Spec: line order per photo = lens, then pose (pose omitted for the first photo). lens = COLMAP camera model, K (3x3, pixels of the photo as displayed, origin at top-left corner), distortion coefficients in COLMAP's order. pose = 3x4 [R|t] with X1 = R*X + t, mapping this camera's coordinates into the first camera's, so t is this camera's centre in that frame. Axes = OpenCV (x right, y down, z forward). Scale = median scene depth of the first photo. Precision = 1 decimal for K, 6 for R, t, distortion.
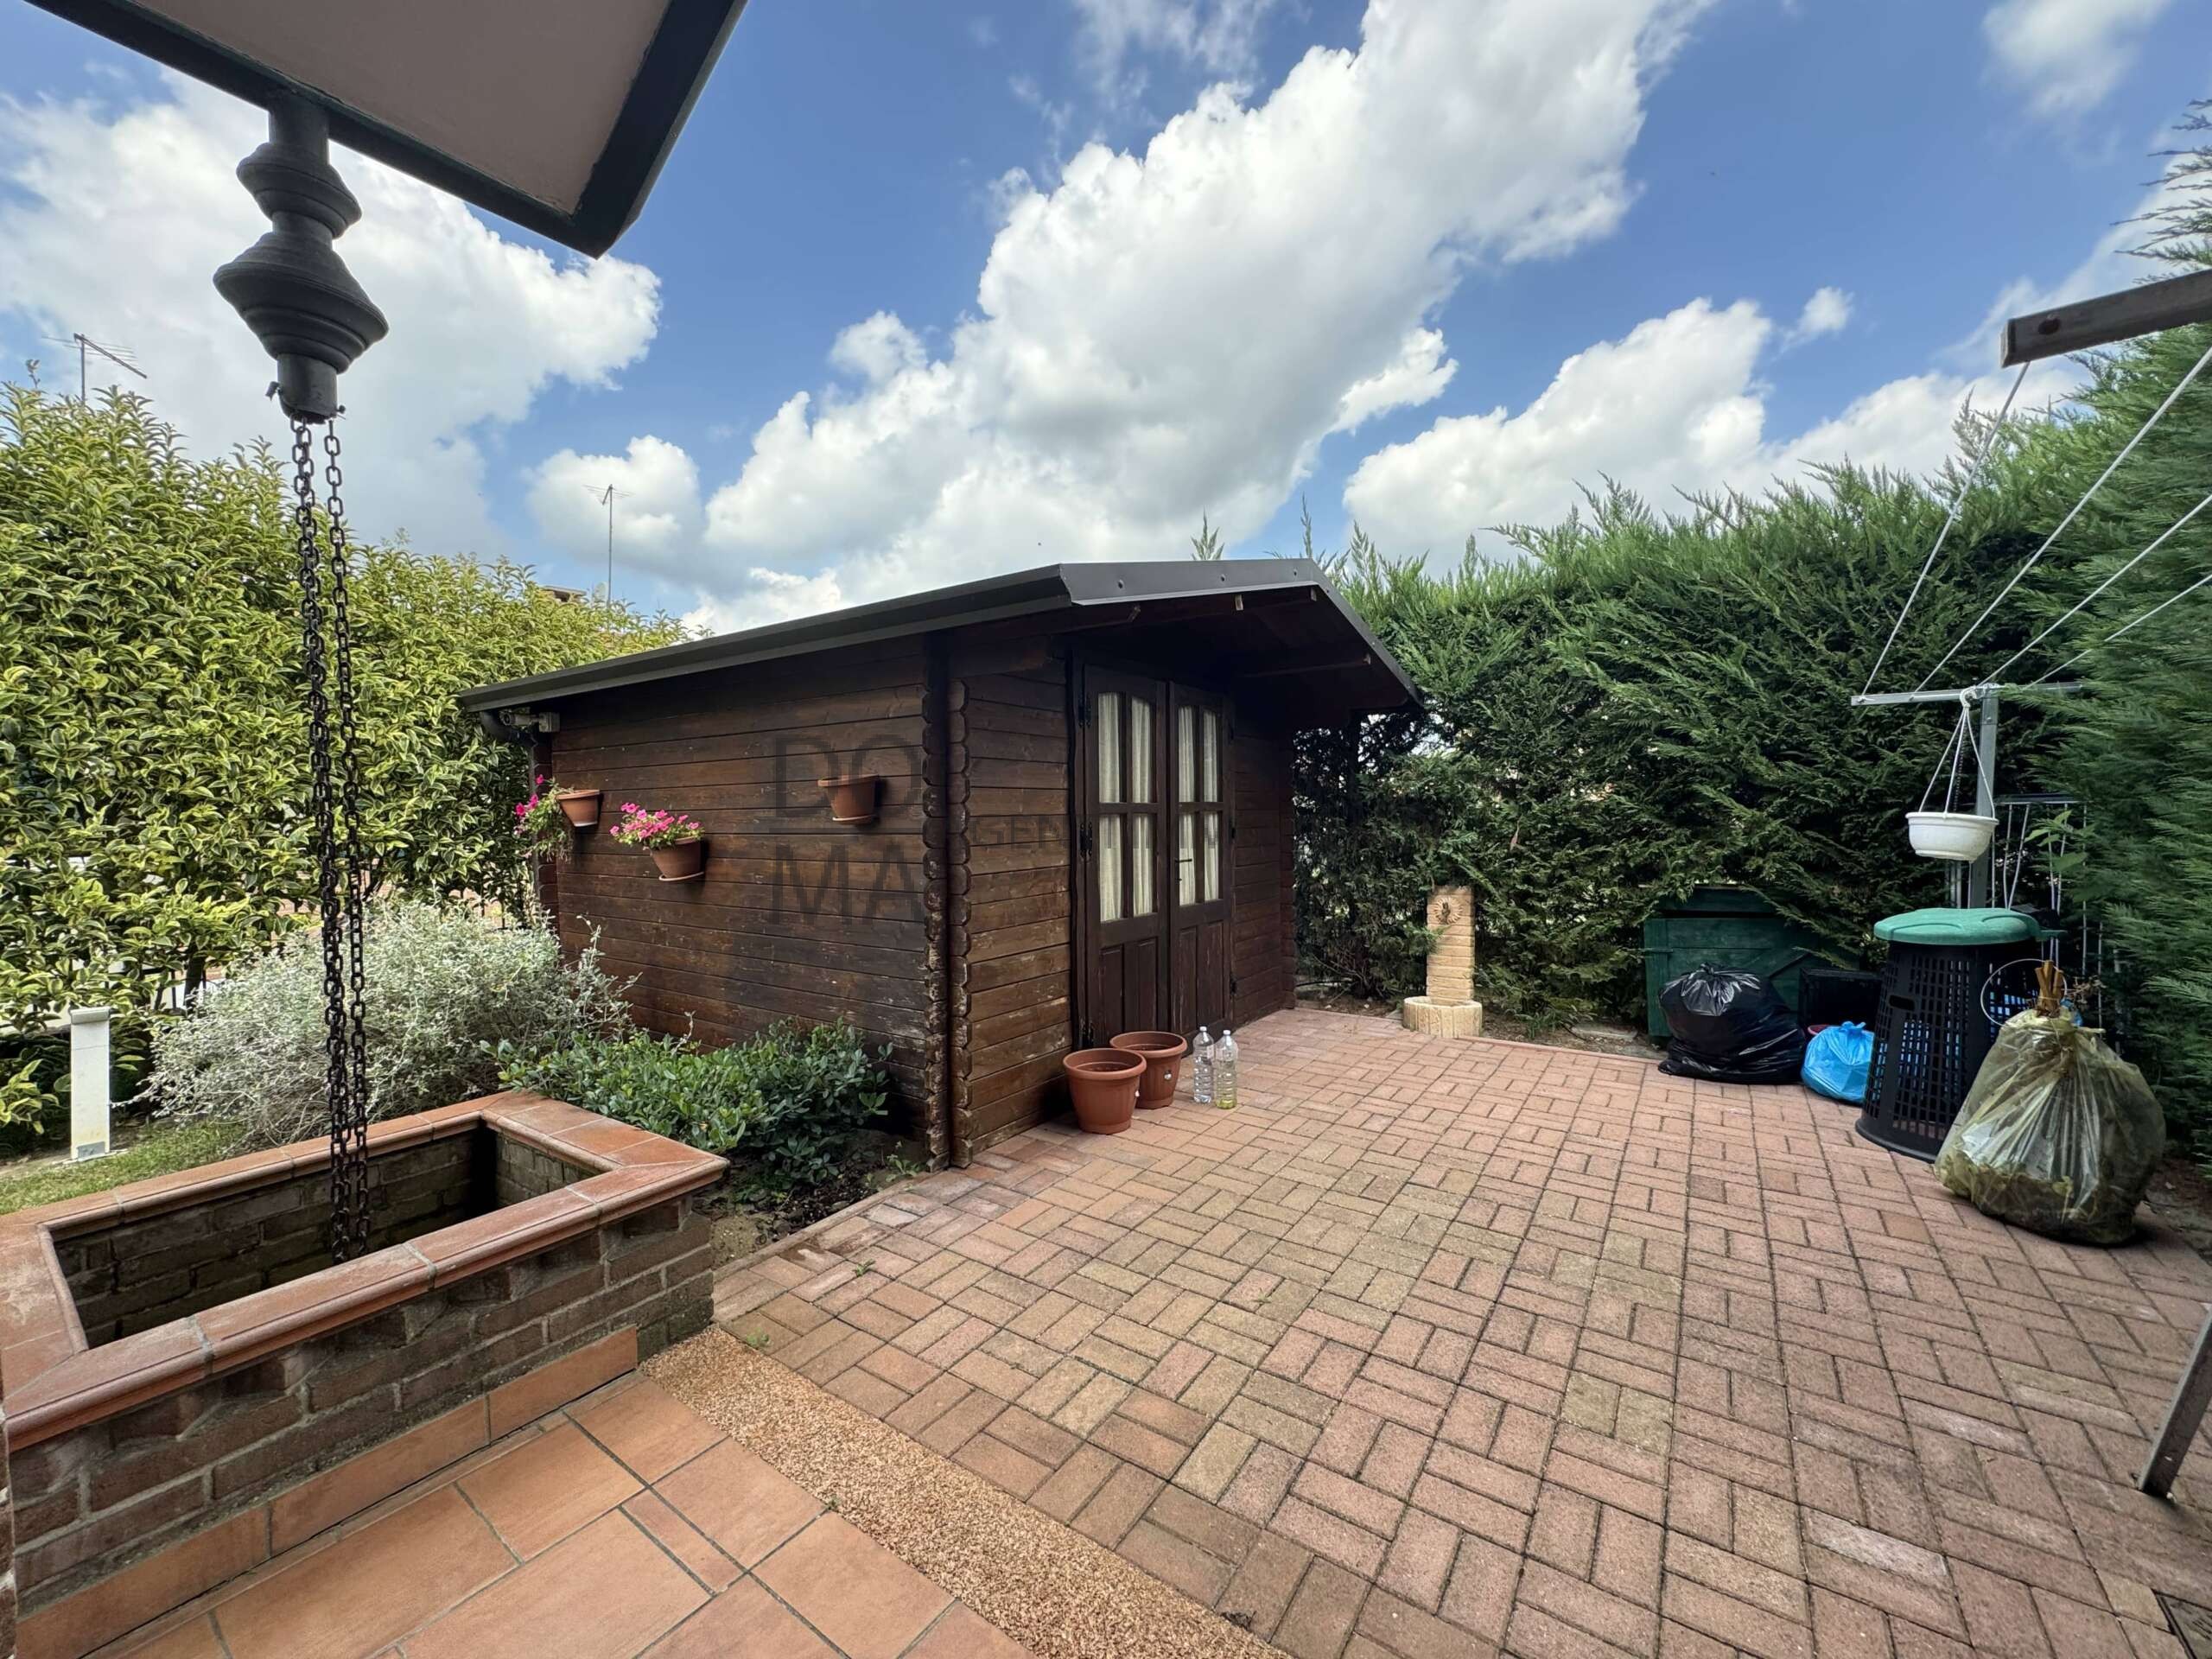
lens RADIAL K [[890.0, 0, 1071.8], [0, 890.0, 832.2], [0, 0, 1]] dist [-0.012421, -0.000050]
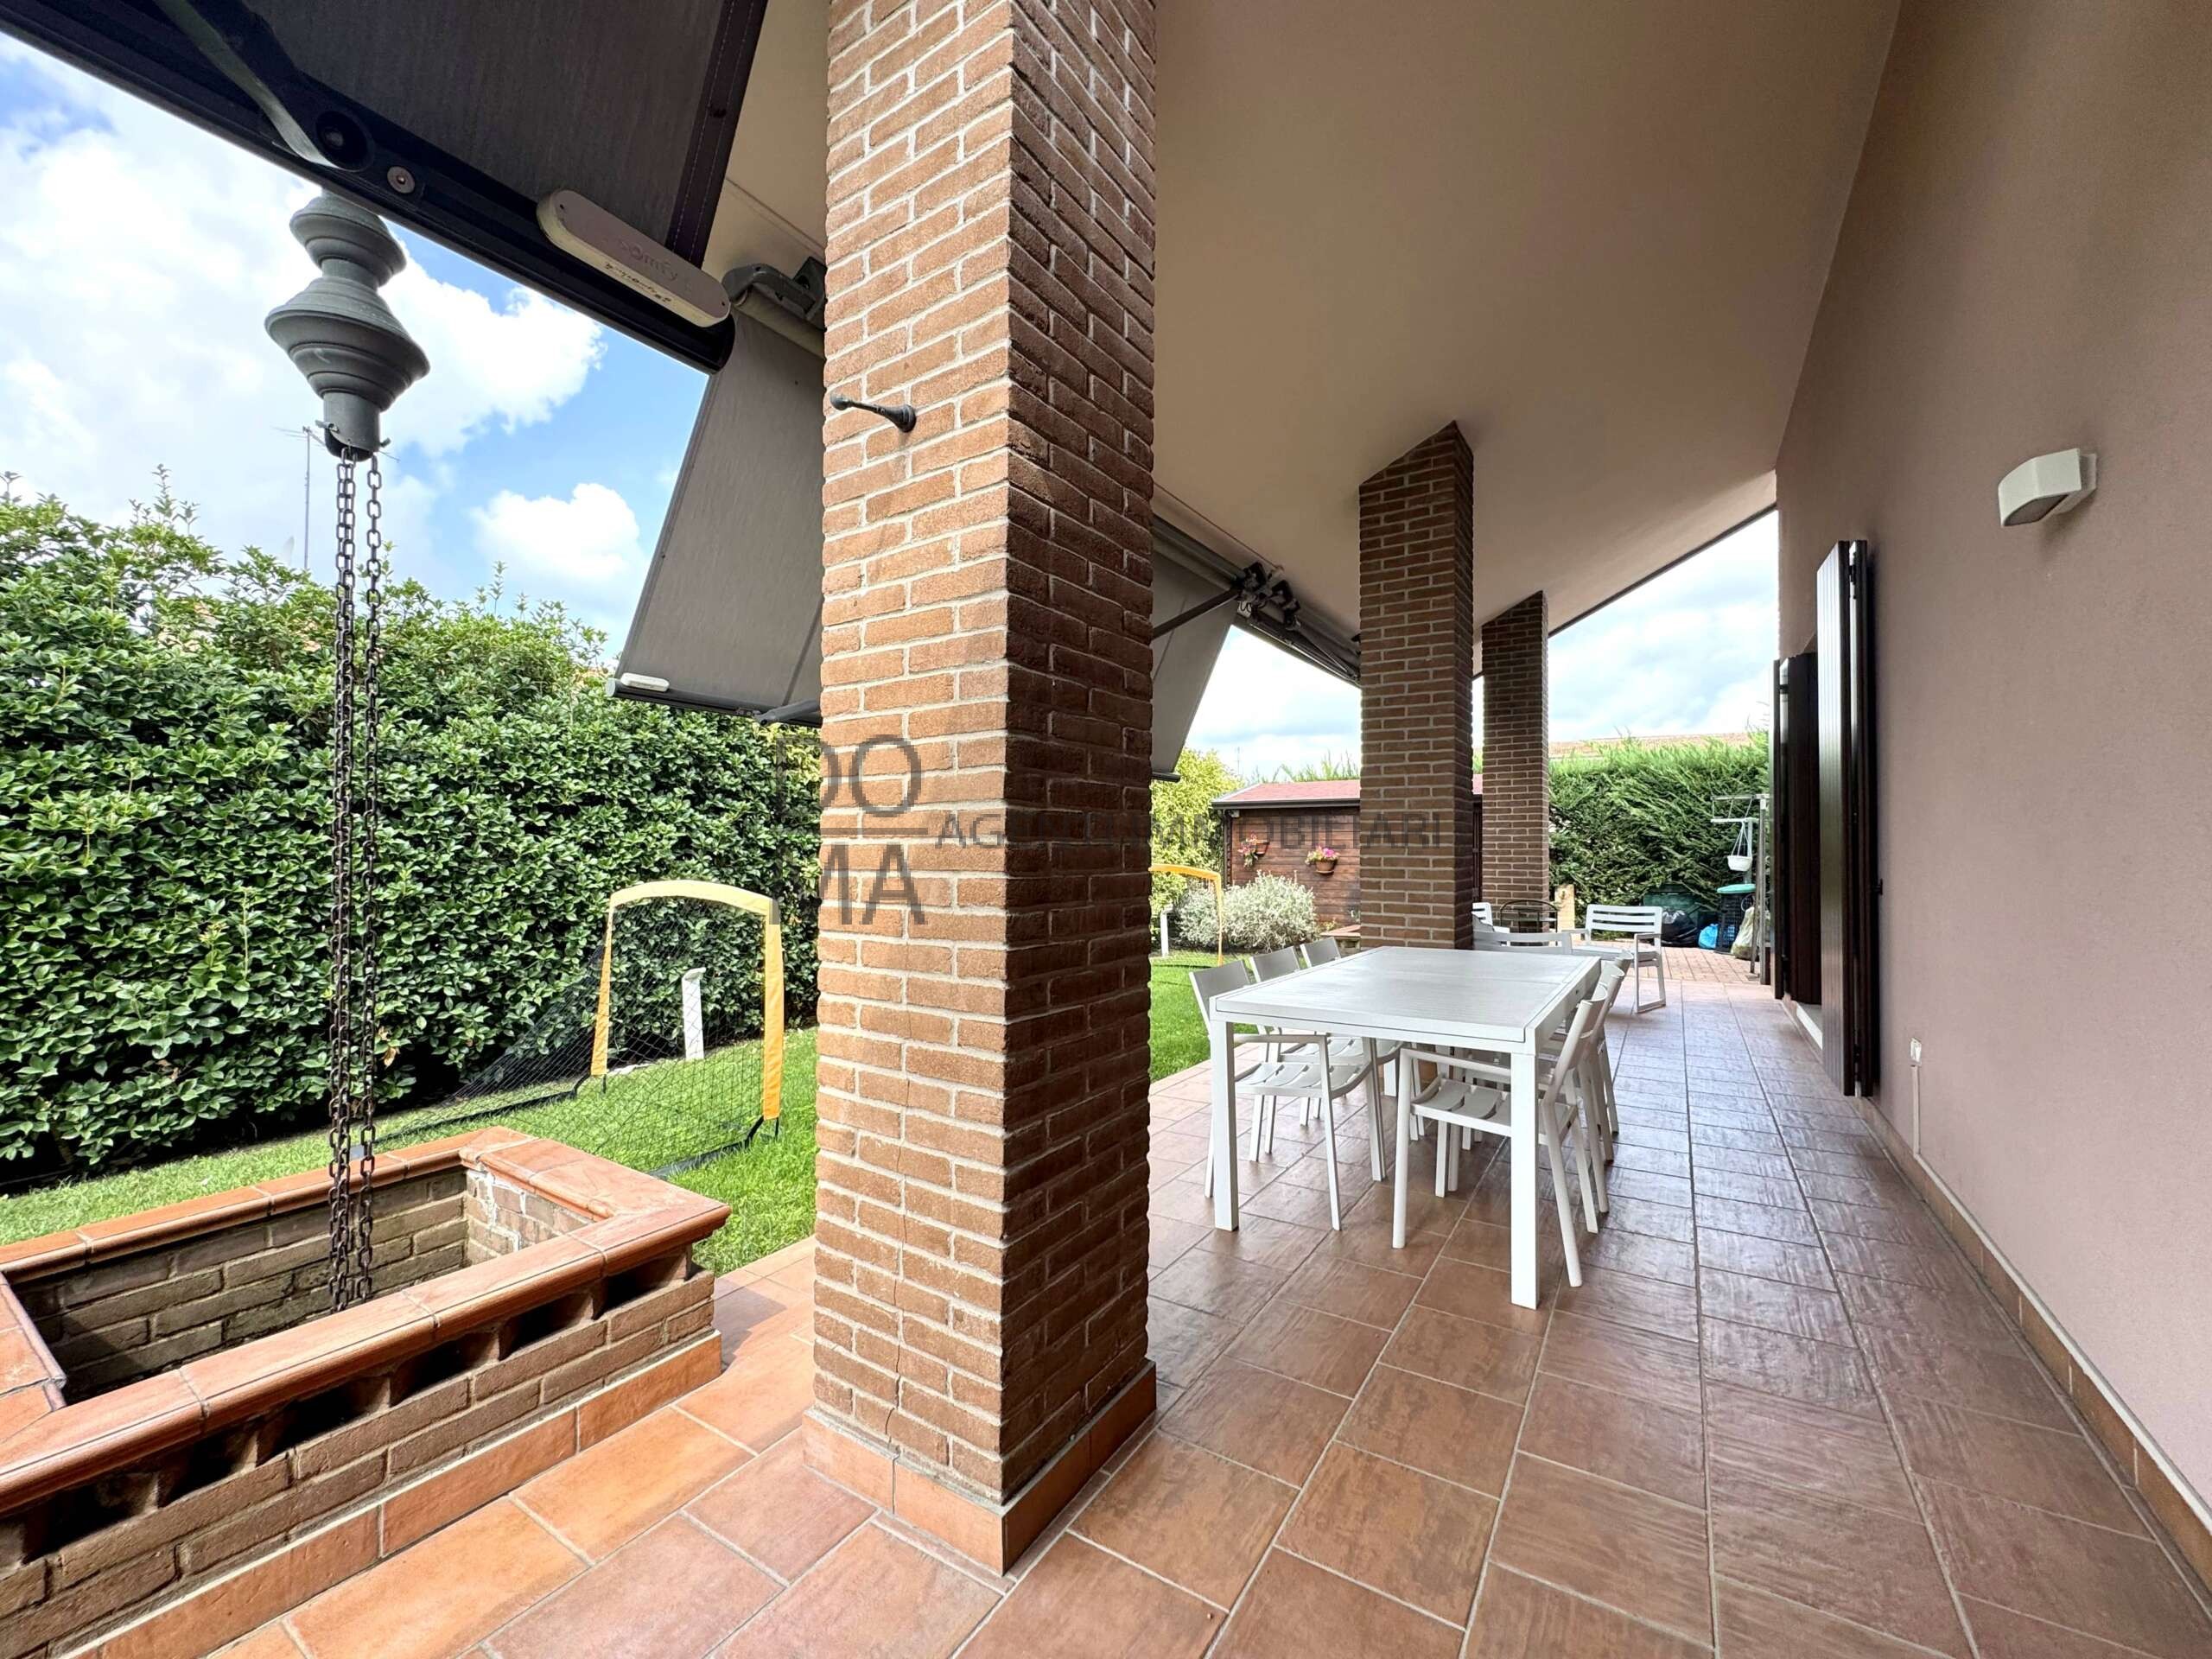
lens RADIAL K [[876.0, 0, 1106.0], [0, 876.0, 829.5], [0, 0, 1]] dist [0.002140, 0.000310]
pose [[0.997810, 0.018975, 0.063364, -1.108948], [-0.015755, 0.998577, -0.050944, 0.057753], [-0.064240, 0.049834, 0.996689, -1.498177]]
